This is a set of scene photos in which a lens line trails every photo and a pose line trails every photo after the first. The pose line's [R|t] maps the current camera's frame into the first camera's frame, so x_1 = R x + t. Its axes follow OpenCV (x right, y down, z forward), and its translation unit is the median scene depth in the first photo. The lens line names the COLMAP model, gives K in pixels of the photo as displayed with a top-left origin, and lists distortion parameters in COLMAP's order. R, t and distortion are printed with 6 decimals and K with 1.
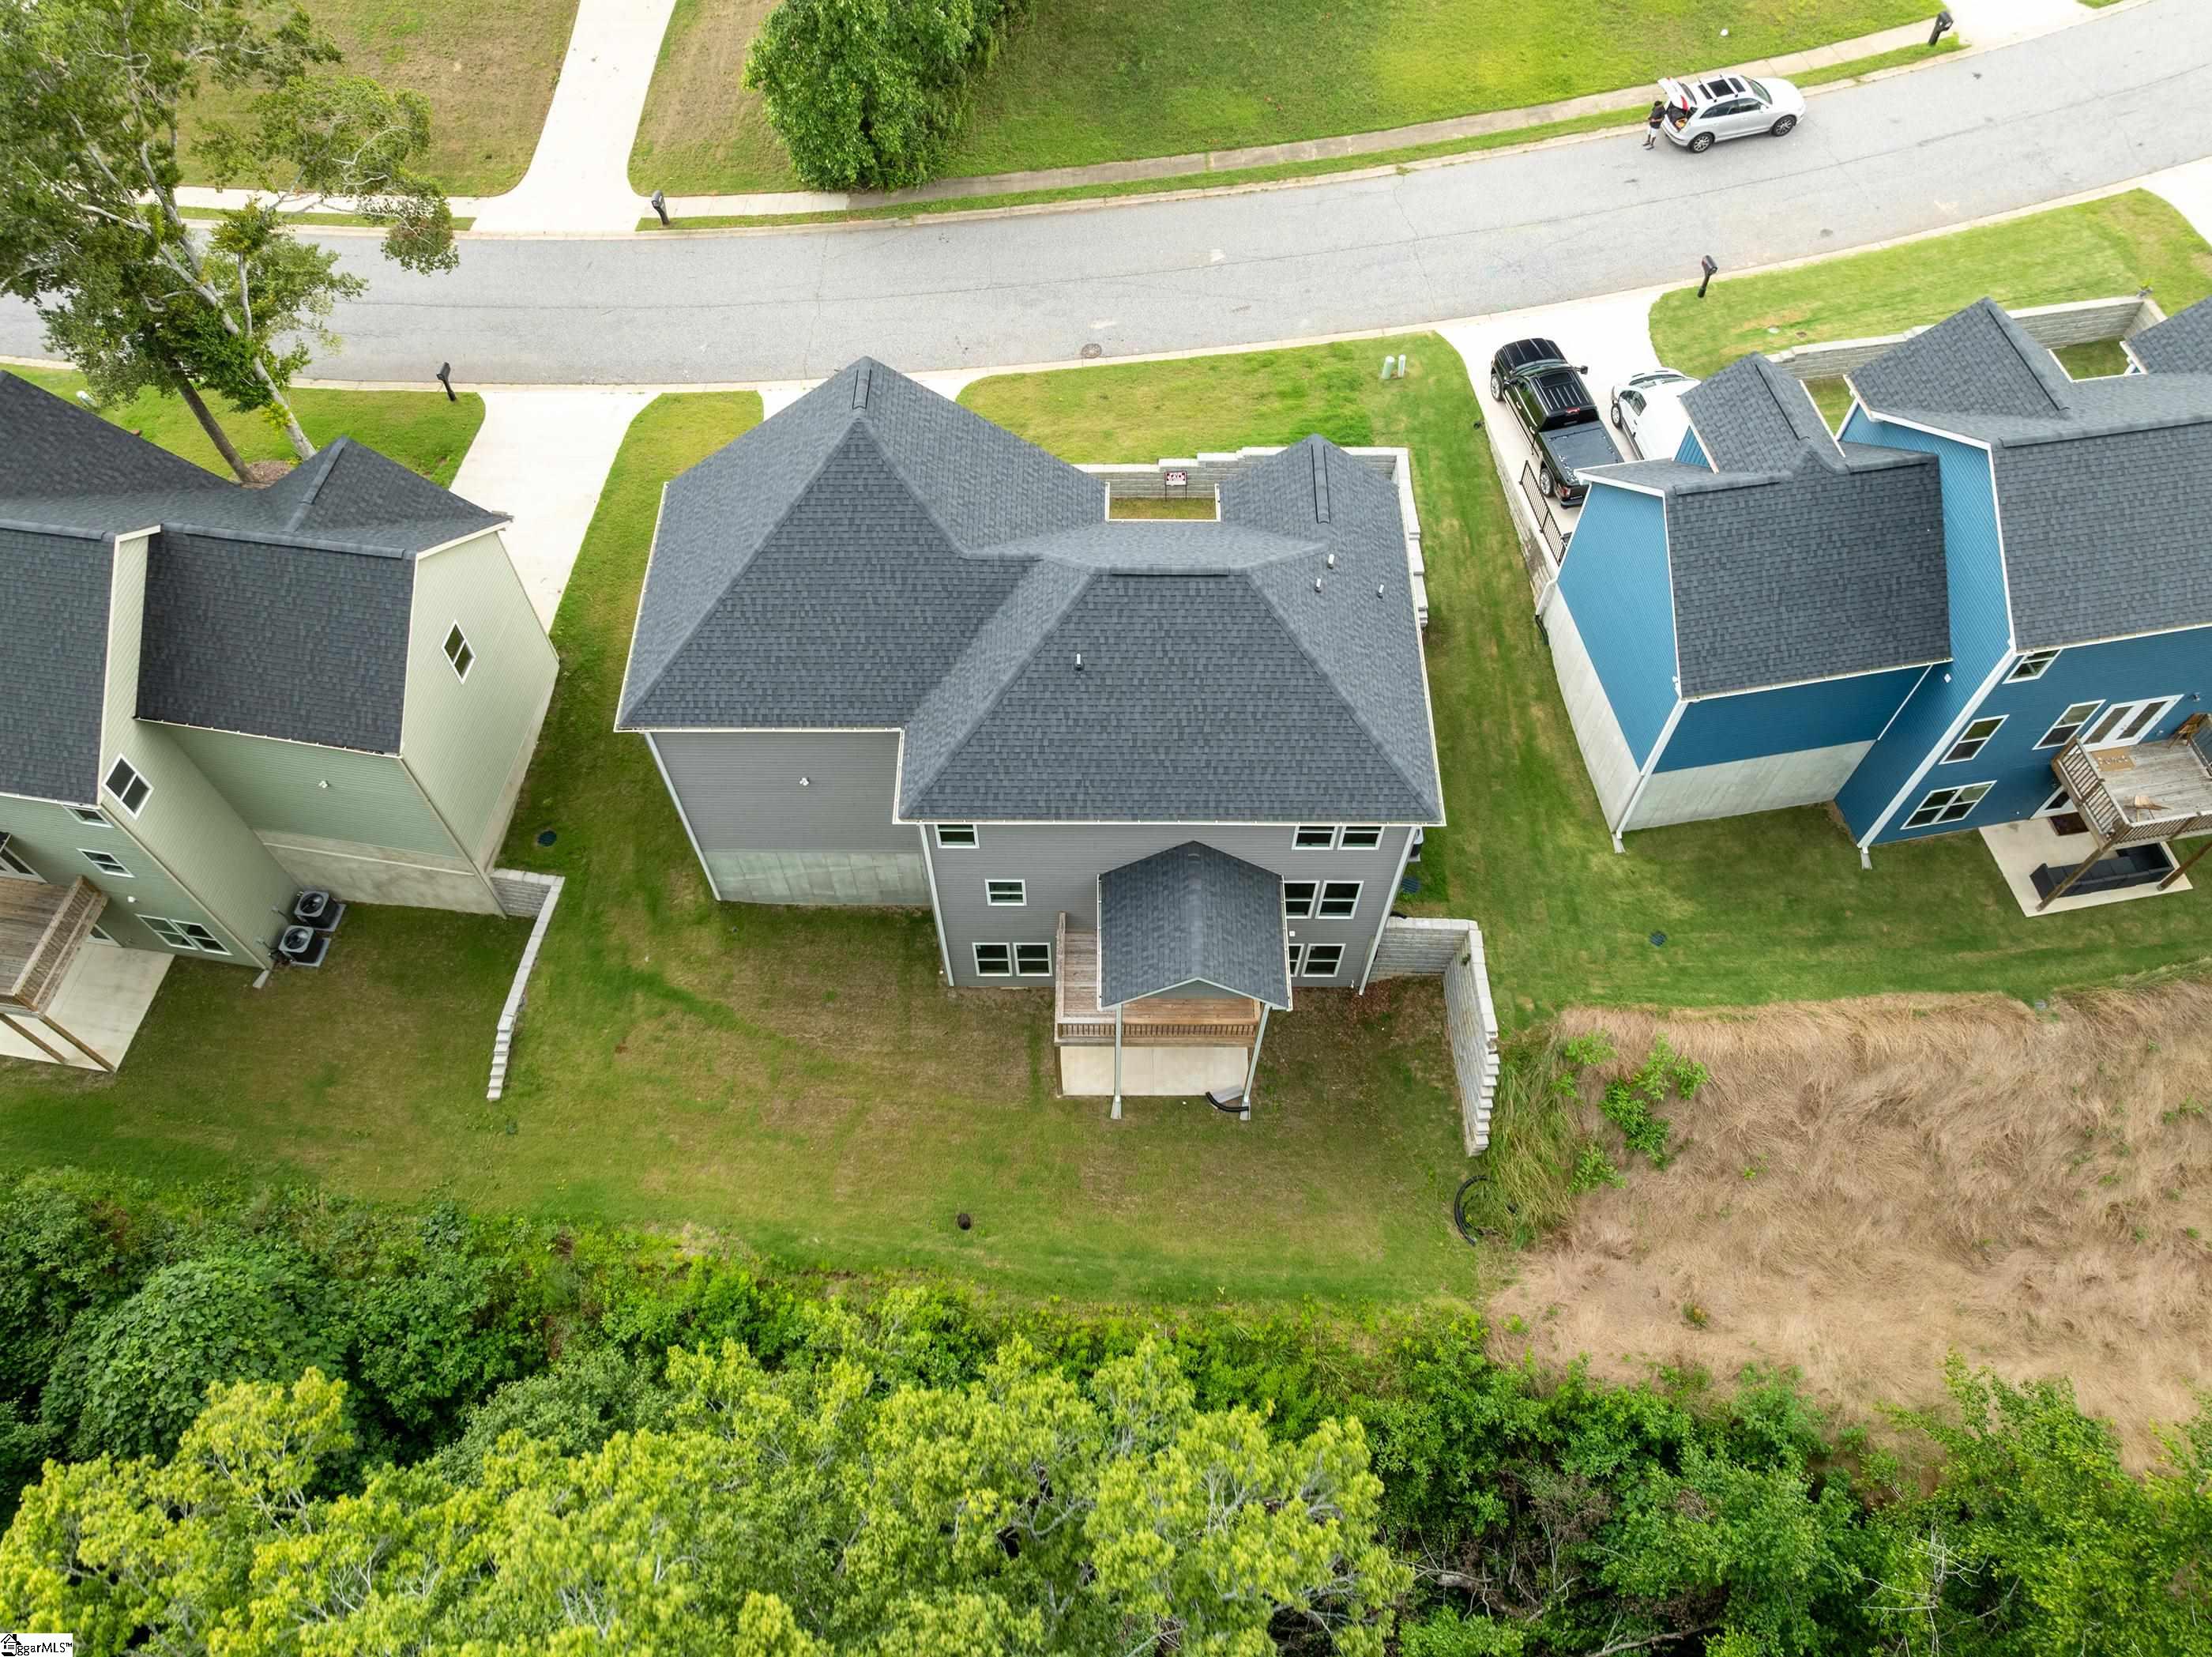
lens RADIAL K [[1554.4, 0, 1106.0], [0, 1554.4, 828.5], [0, 0, 1]] dist [-0.039007, -0.000969]
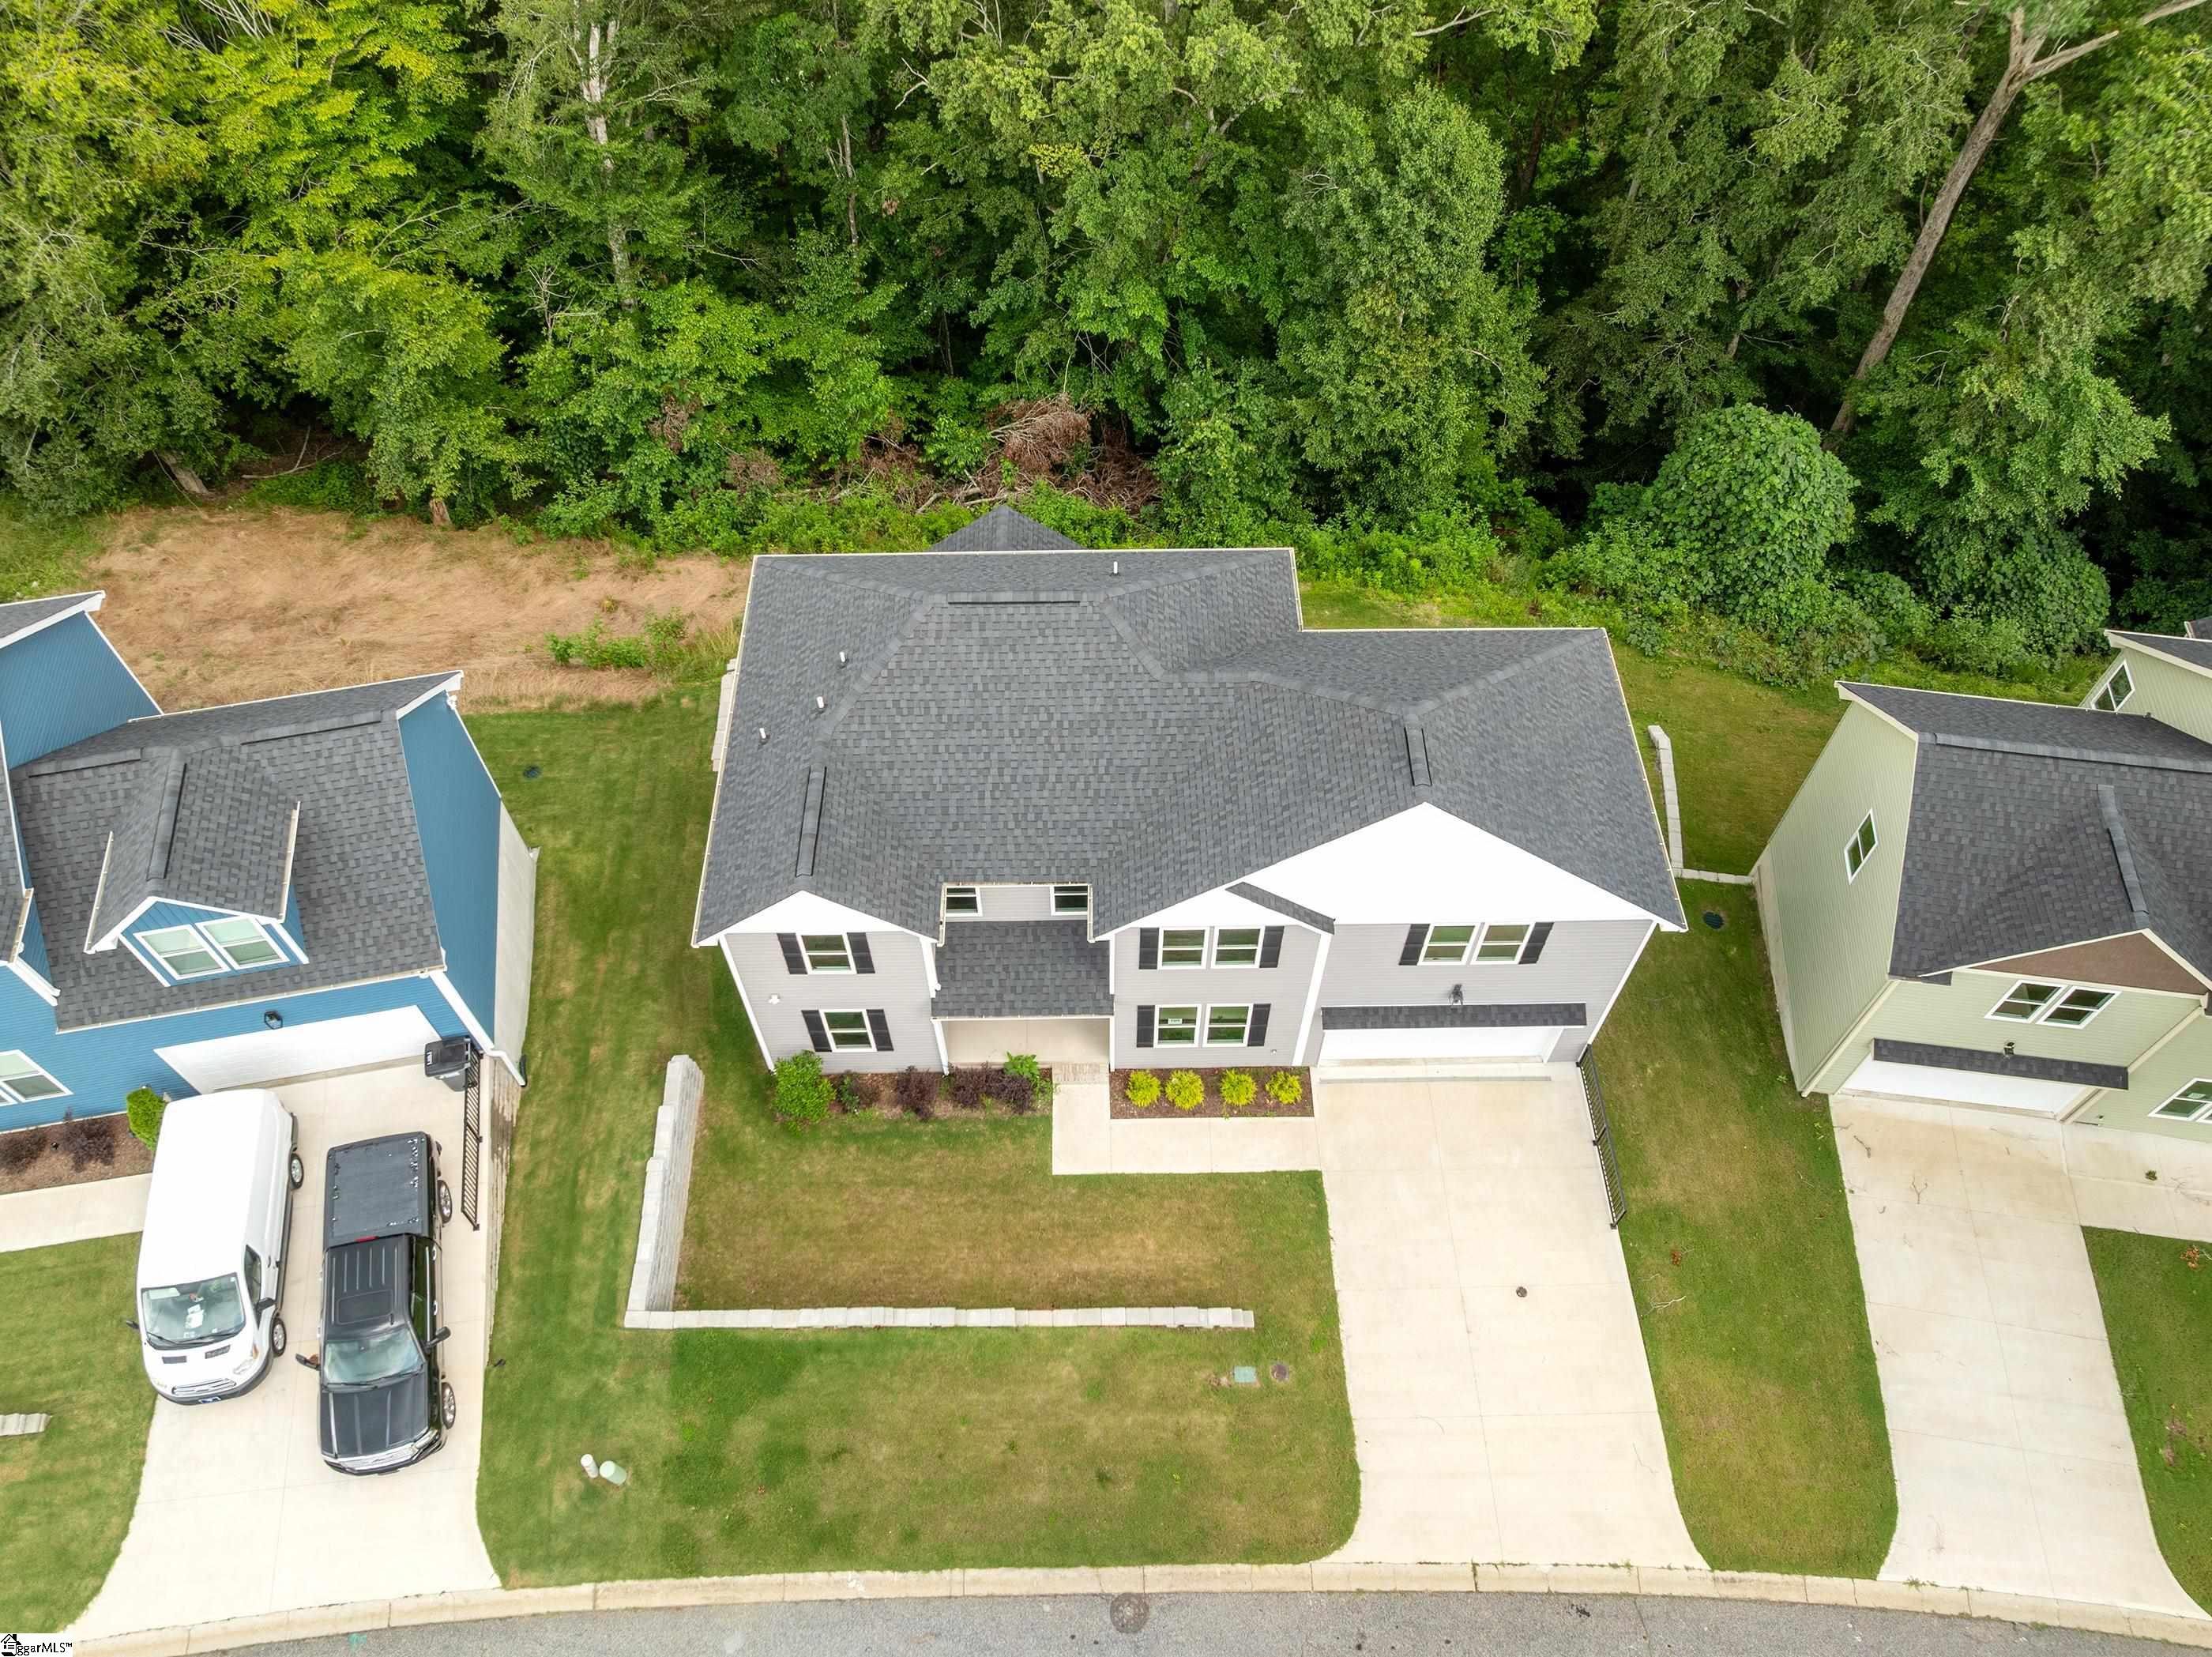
lens RADIAL K [[1554.4, 0, 1106.0], [0, 1554.4, 828.5], [0, 0, 1]] dist [-0.039007, -0.000969]
pose [[-0.999880, 0.010275, -0.011563, 0.002630], [-0.014679, -0.394388, 0.918827, -0.739550], [0.004881, 0.918887, 0.394492, 0.556545]]
